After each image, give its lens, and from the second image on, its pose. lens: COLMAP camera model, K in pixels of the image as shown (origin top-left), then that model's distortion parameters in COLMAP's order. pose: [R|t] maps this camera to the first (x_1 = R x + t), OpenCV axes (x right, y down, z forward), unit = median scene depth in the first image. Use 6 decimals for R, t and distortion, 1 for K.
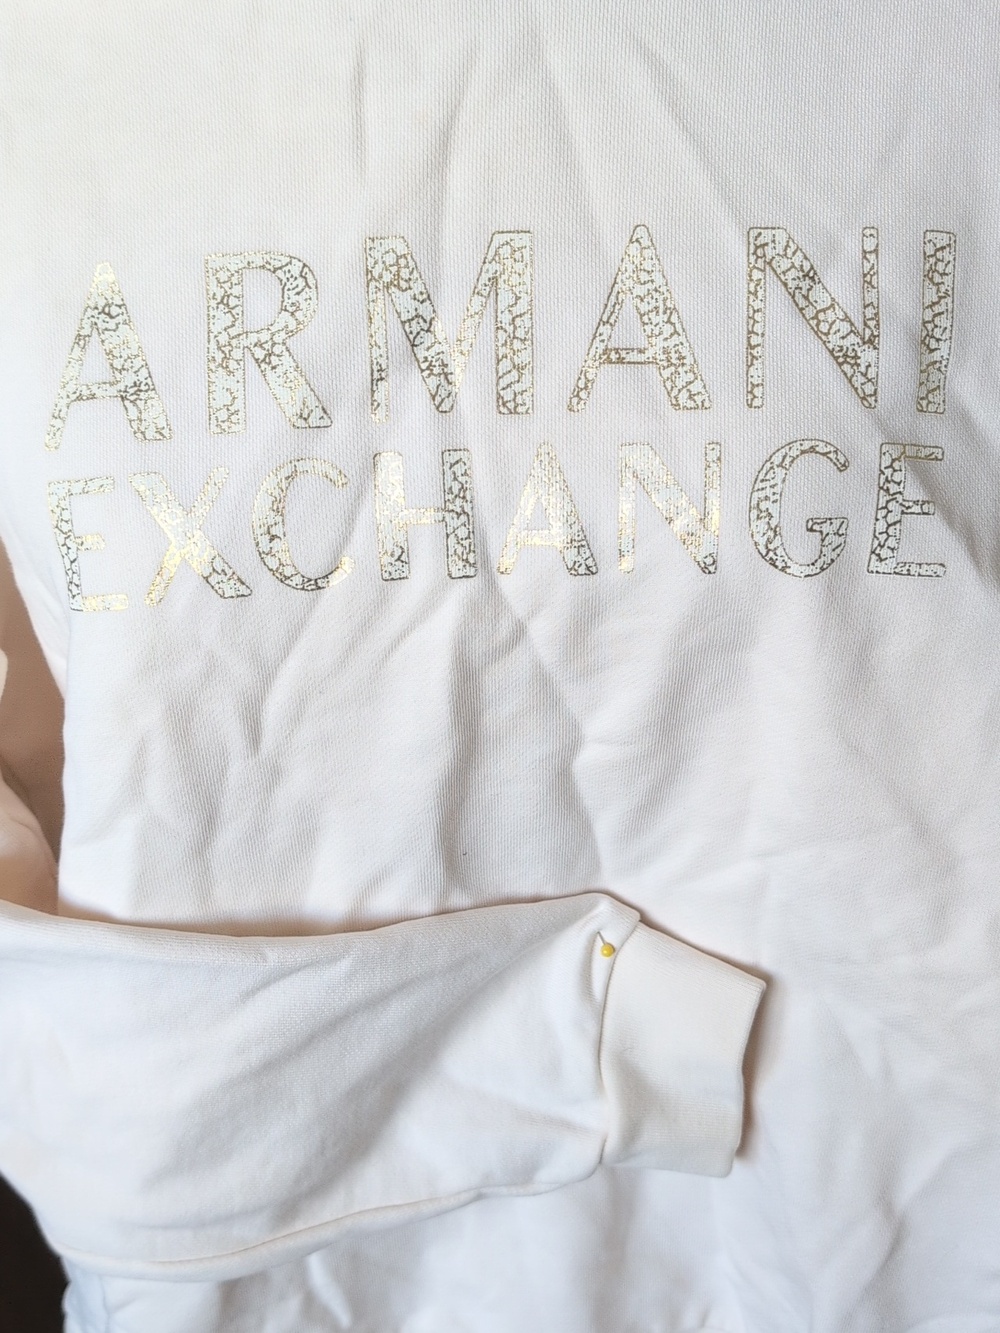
lens RADIAL K [[1621.4, 0, 501.6], [0, 1621.4, 744.9], [0, 0, 1]] dist [0.005035, -0.233013]
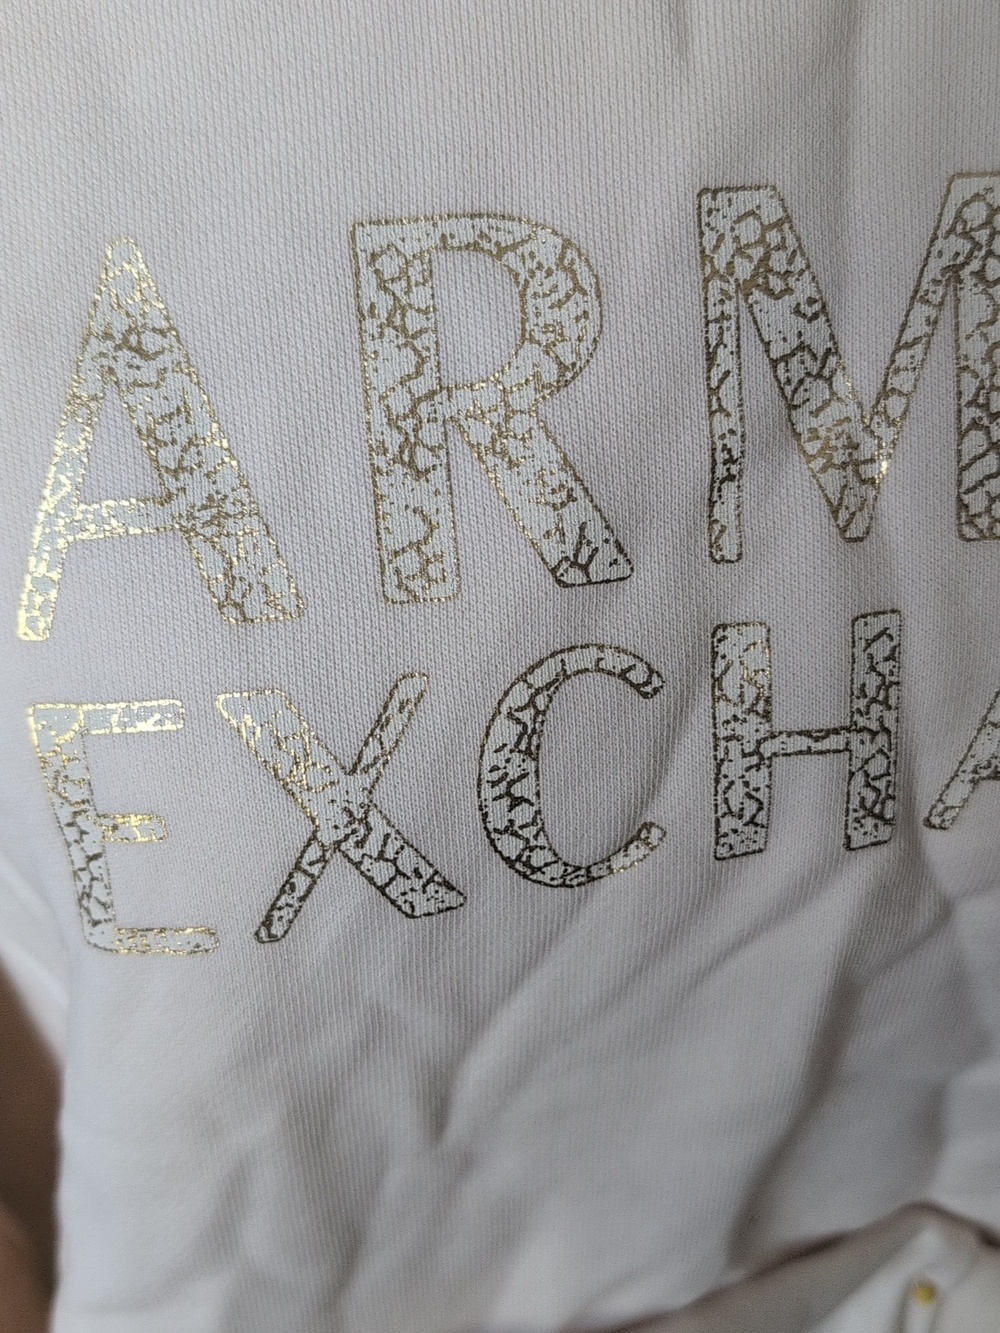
lens RADIAL K [[1621.4, 0, 501.6], [0, 1621.4, 744.9], [0, 0, 1]] dist [0.005035, -0.233013]
pose [[0.985811, -0.066616, 0.154074, -0.222680], [0.050752, 0.993208, 0.104700, -0.199206], [-0.160002, -0.095395, 0.982496, 0.516741]]
